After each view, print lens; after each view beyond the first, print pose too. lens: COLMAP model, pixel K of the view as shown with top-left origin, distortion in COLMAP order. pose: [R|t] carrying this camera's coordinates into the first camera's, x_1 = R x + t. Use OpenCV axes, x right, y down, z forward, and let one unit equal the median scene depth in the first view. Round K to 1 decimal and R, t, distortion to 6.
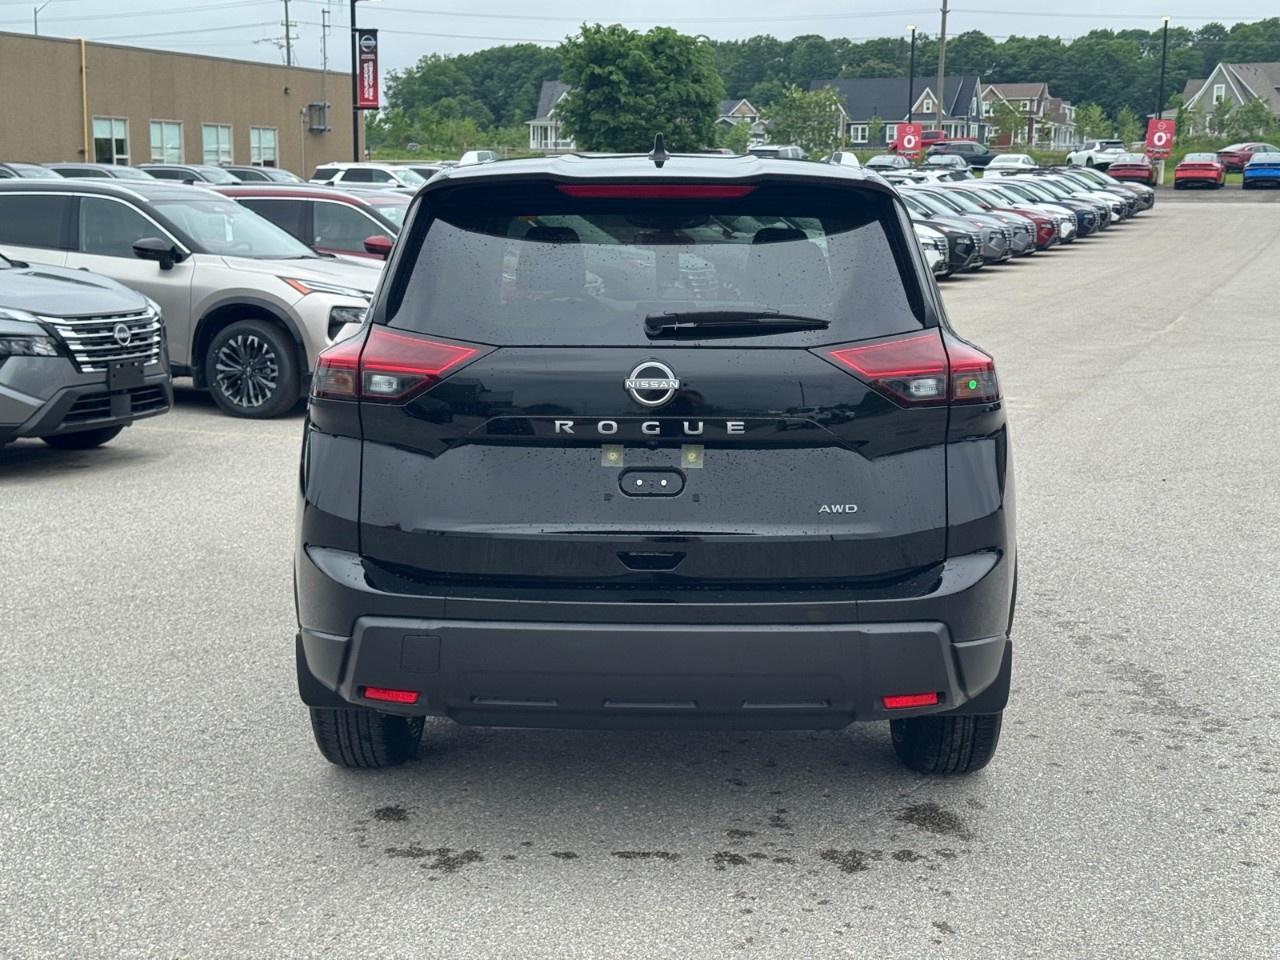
lens RADIAL K [[1791.3, 0, 642.1], [0, 1791.3, 486.7], [0, 0, 1]] dist [0.116509, 0.000000]
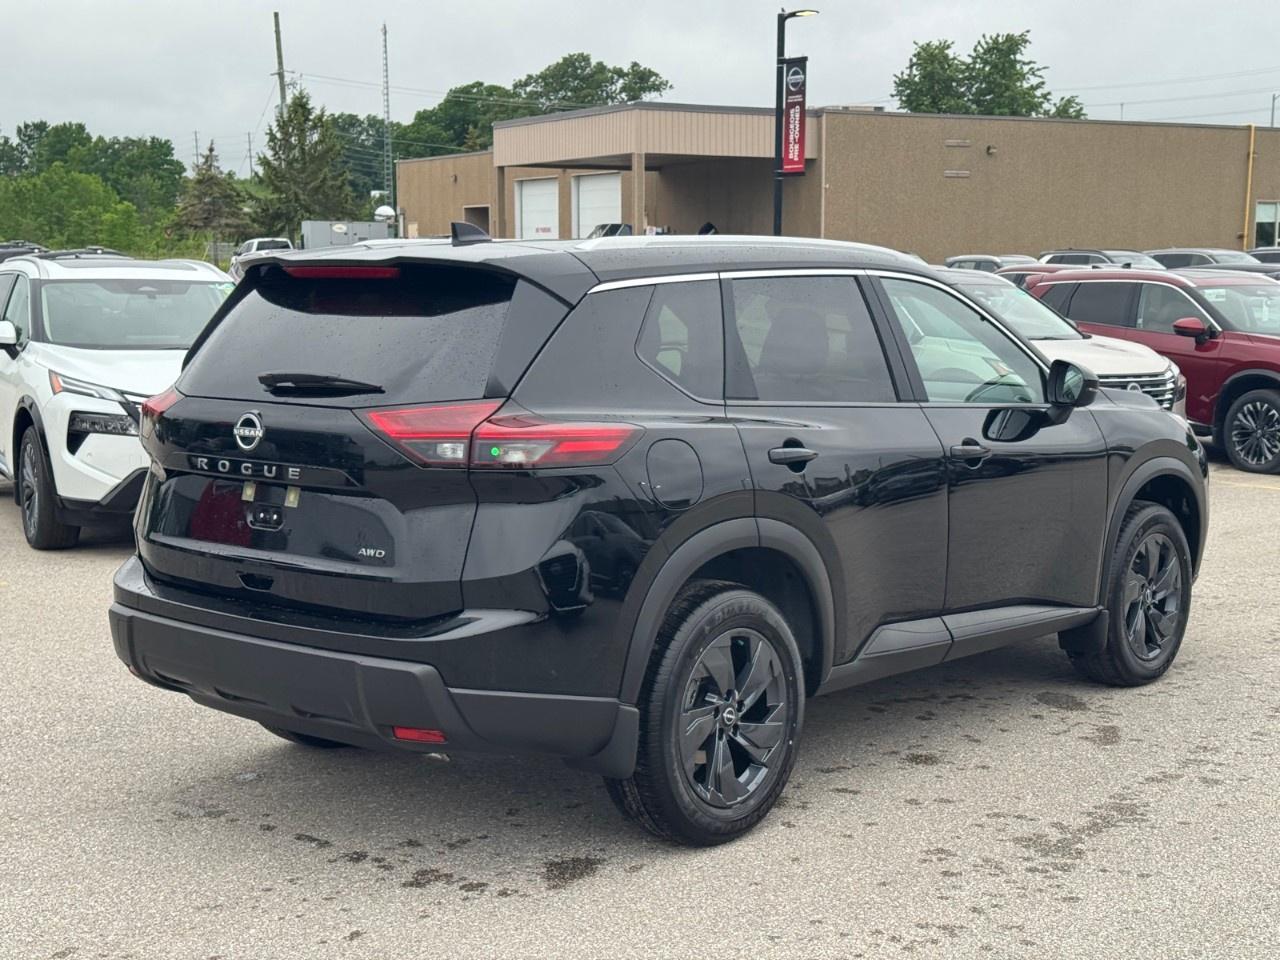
lens RADIAL K [[1791.3, 0, 628.4], [0, 1791.3, 511.1], [0, 0, 1]] dist [0.116509, 0.000000]
pose [[0.775039, 0.080266, -0.626795, 0.377822], [-0.100706, 0.994912, 0.002882, -0.013363], [0.623837, 0.060888, 0.779179, 0.089111]]
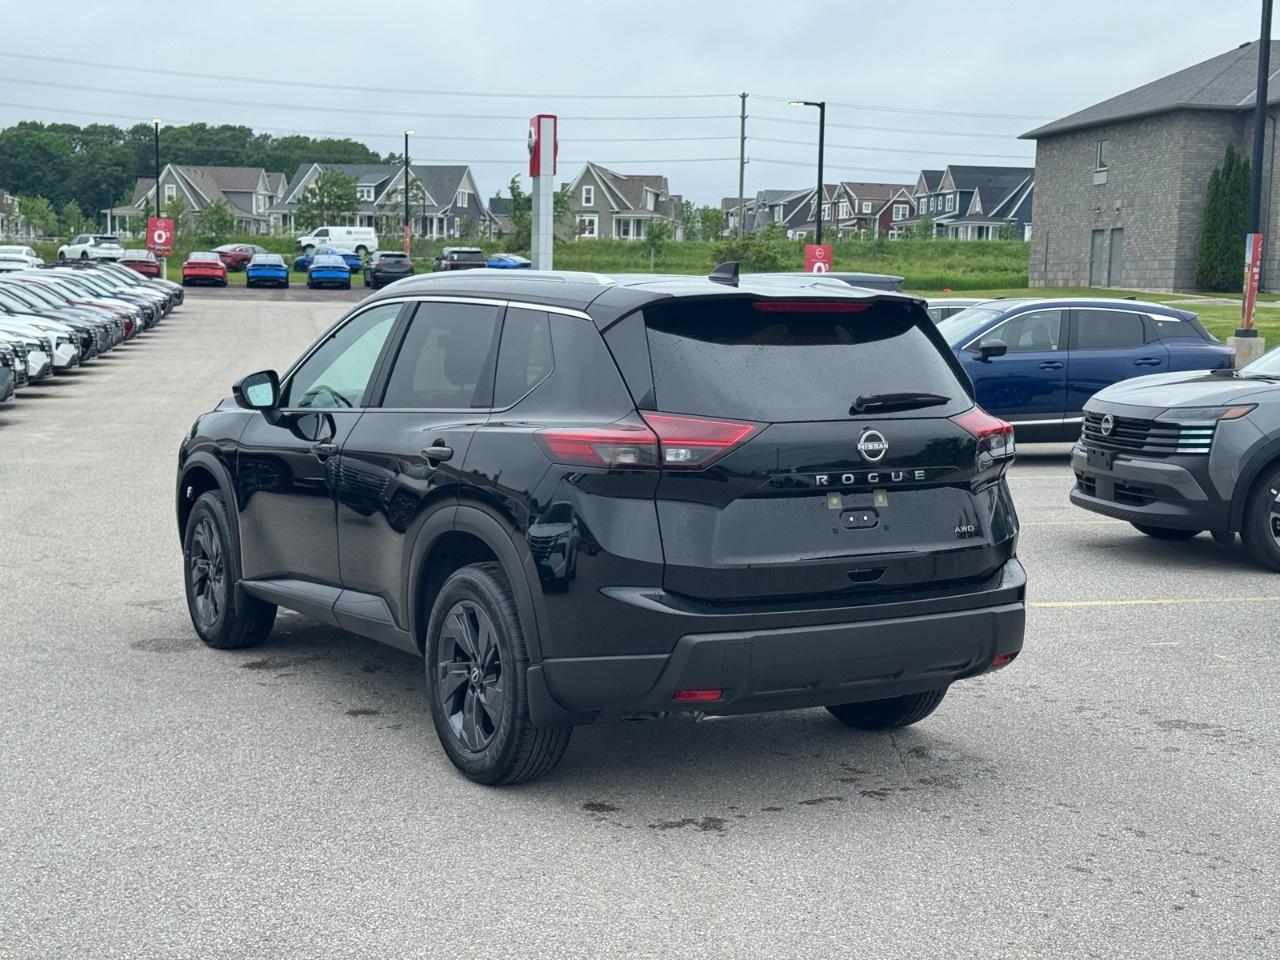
lens RADIAL K [[1791.3, 0, 627.9], [0, 1791.3, 532.4], [0, 0, 1]] dist [0.116509, 0.000000]
pose [[0.848898, -0.064841, 0.524565, -0.349884], [0.078480, 0.996909, -0.003777, -0.000167], [-0.522698, 0.044374, 0.851362, -0.031517]]
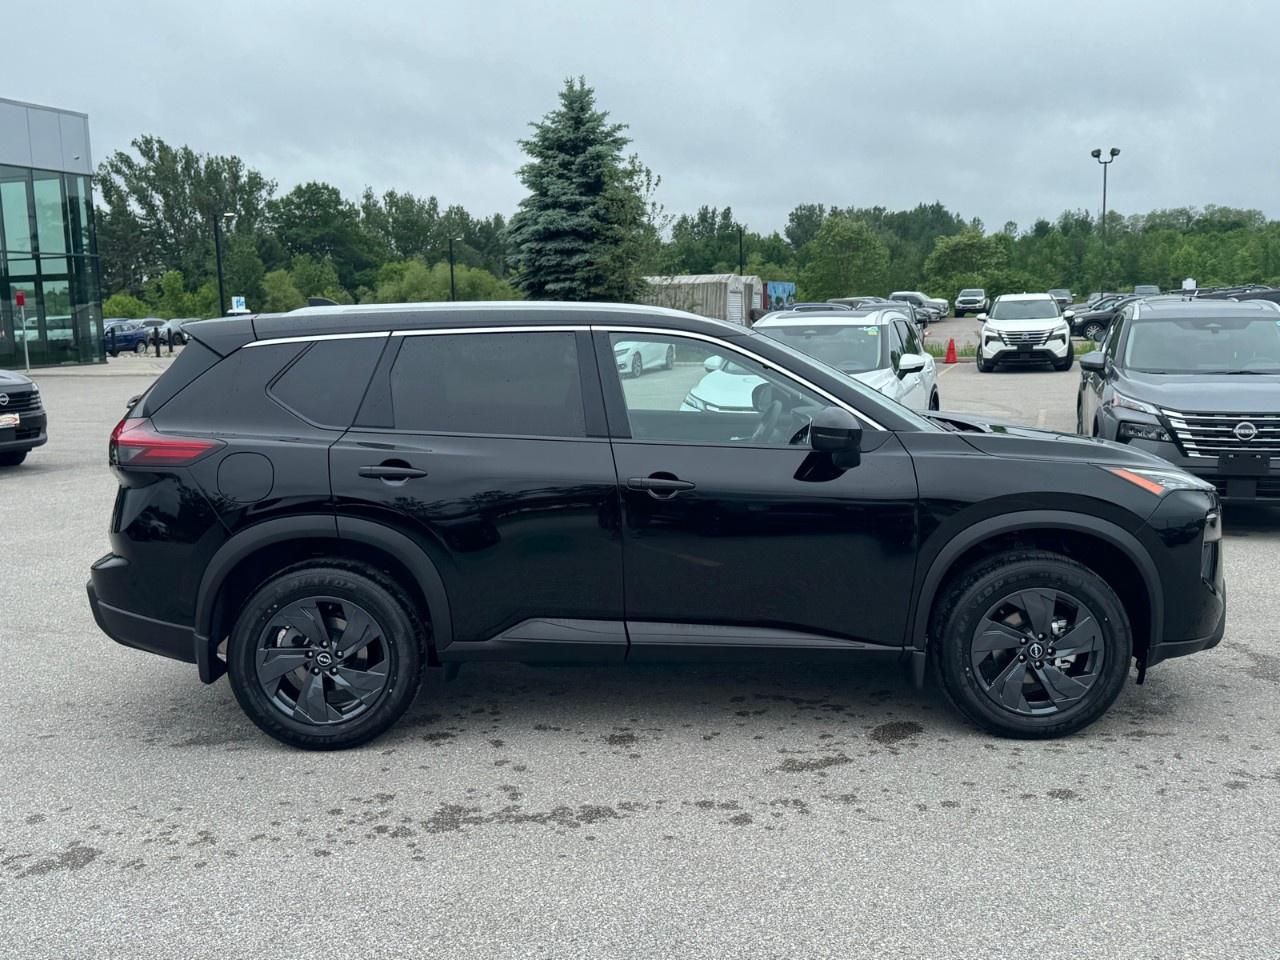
lens RADIAL K [[1255.6, 0, 642.5], [0, 1255.6, 489.8], [0, 0, 1]] dist [0.057460, 0.000000]
pose [[0.055289, 0.136537, -0.989091, 0.555543], [-0.148026, 0.980780, 0.127115, -0.096873], [0.987437, 0.139383, 0.074437, 0.560155]]
